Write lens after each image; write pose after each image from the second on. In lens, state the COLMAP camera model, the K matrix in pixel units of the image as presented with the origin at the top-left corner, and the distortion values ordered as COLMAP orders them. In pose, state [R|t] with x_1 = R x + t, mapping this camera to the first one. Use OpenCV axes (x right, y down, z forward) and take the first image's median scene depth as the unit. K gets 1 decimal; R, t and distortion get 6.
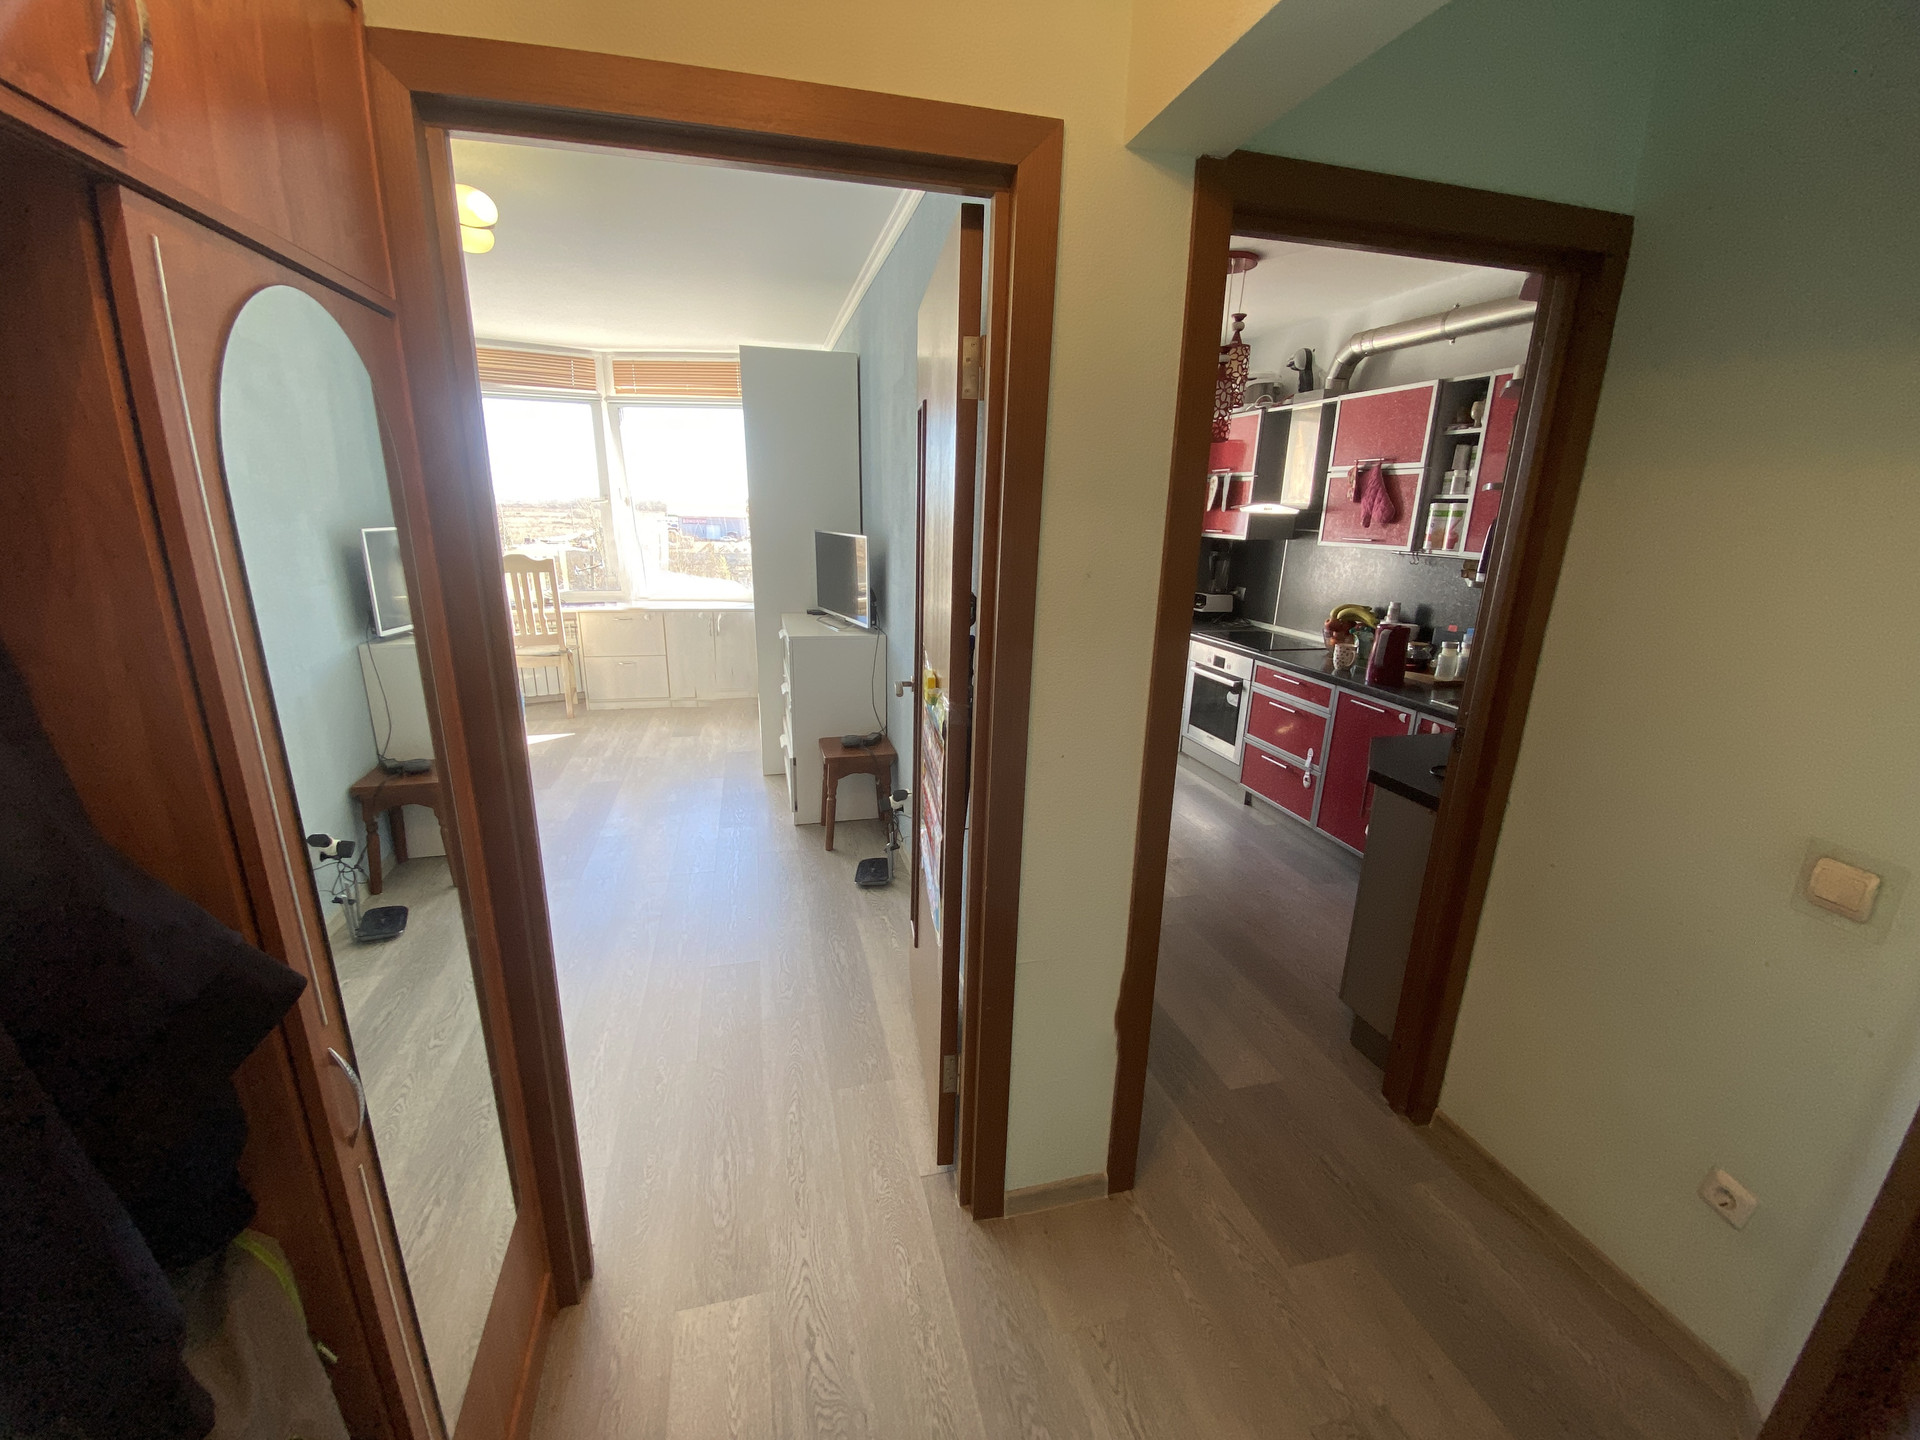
lens RADIAL K [[766.2, 0, 960.2], [0, 766.2, 720.3], [0, 0, 1]] dist [-0.000031, -0.000367]
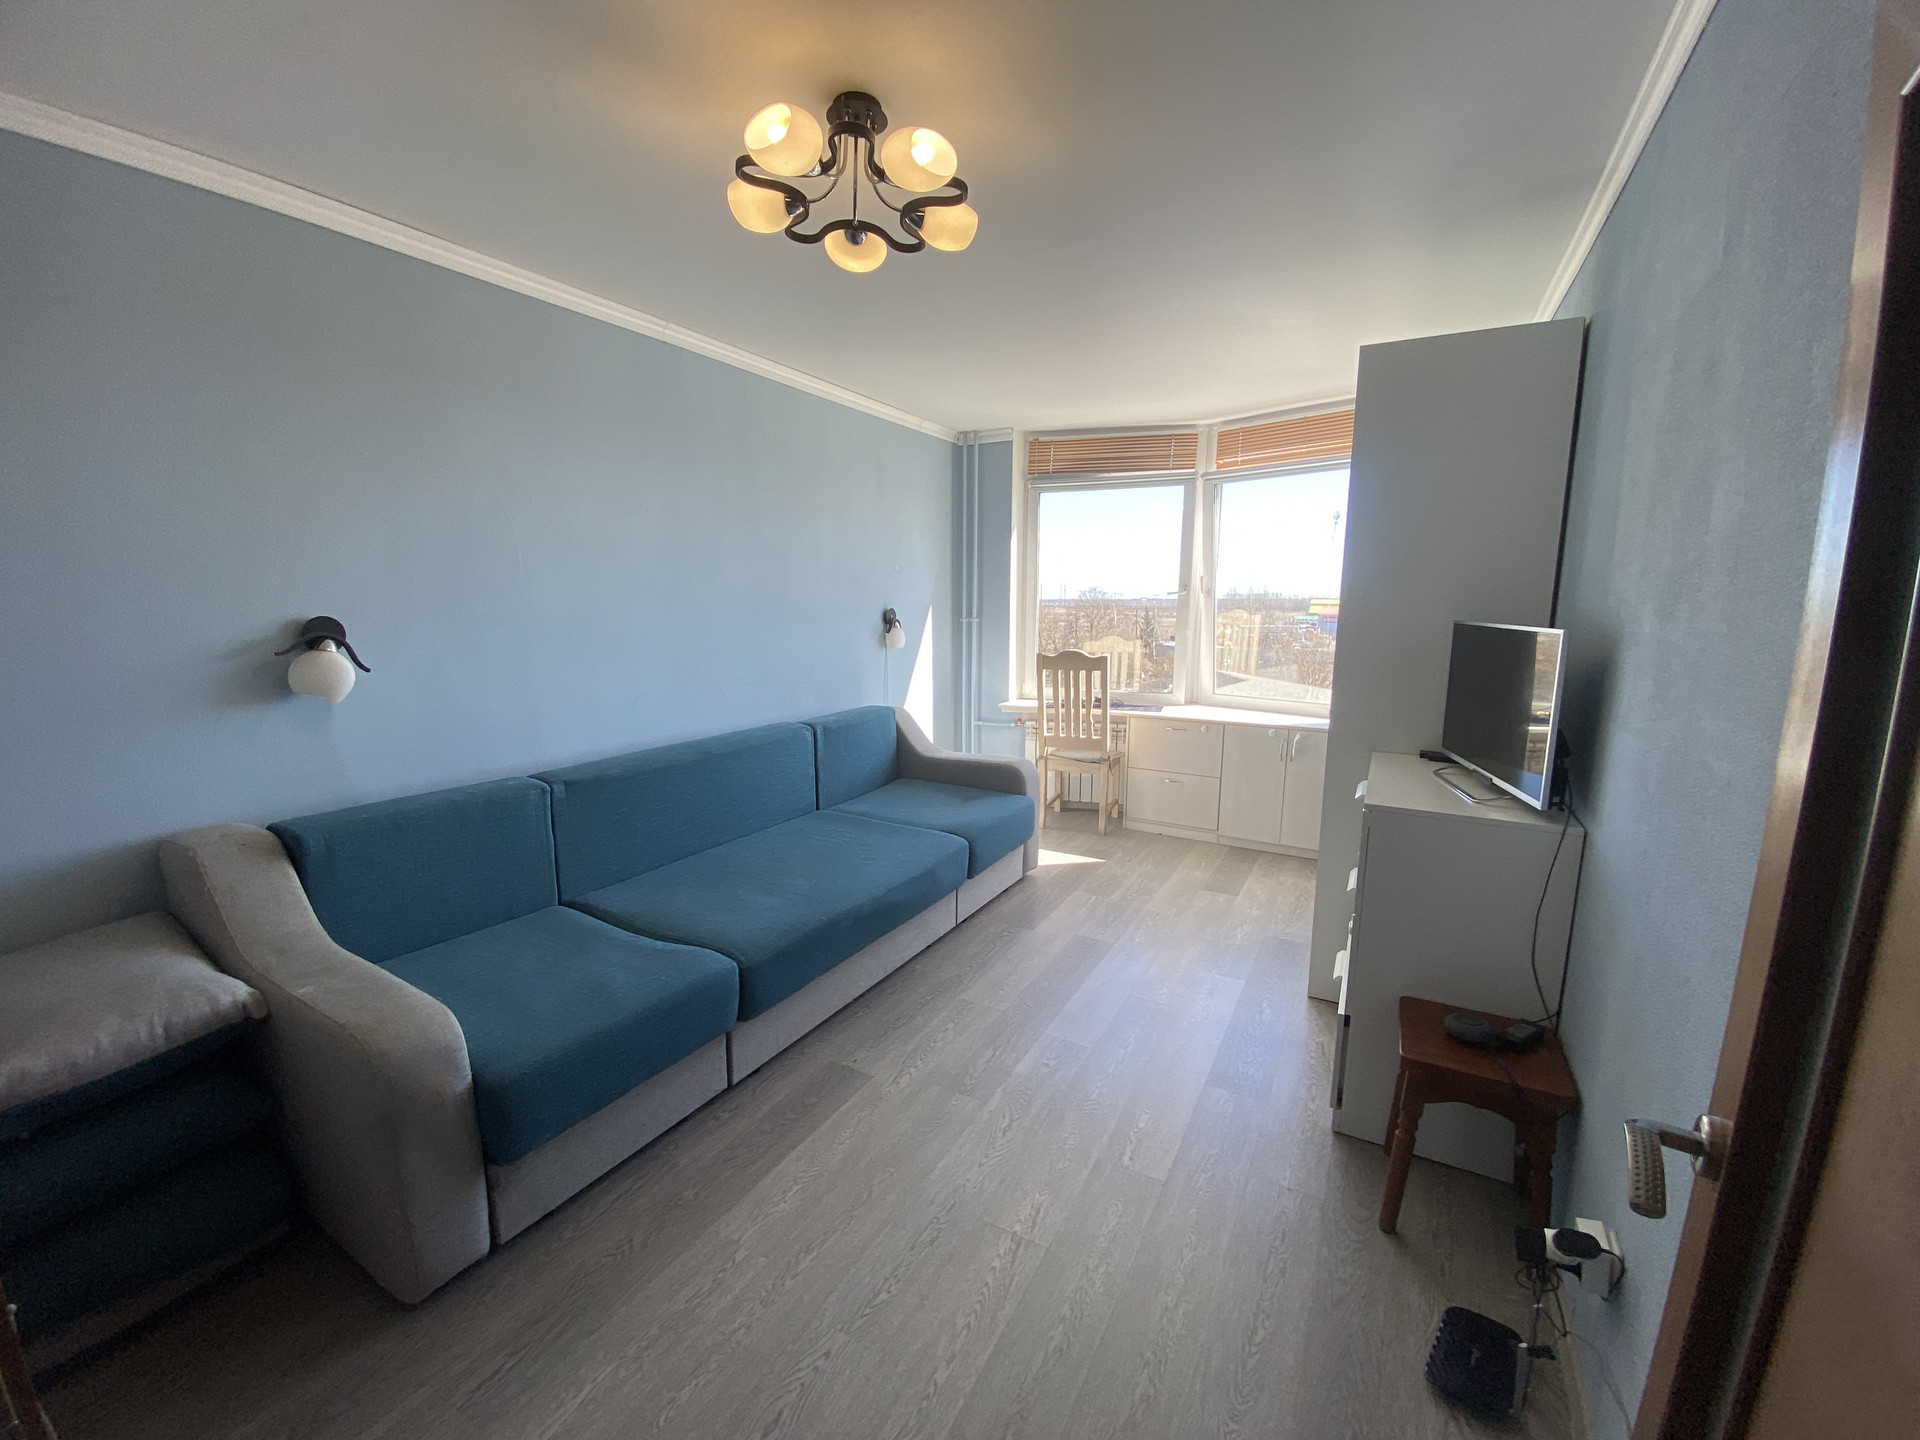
lens RADIAL K [[766.2, 0, 953.5], [0, 766.2, 727.6], [0, 0, 1]] dist [-0.000031, -0.000367]
pose [[0.708635, 0.095413, -0.699094, -0.034226], [-0.174215, 0.983798, -0.042323, -0.061224], [0.683729, 0.151784, 0.713776, 0.266461]]
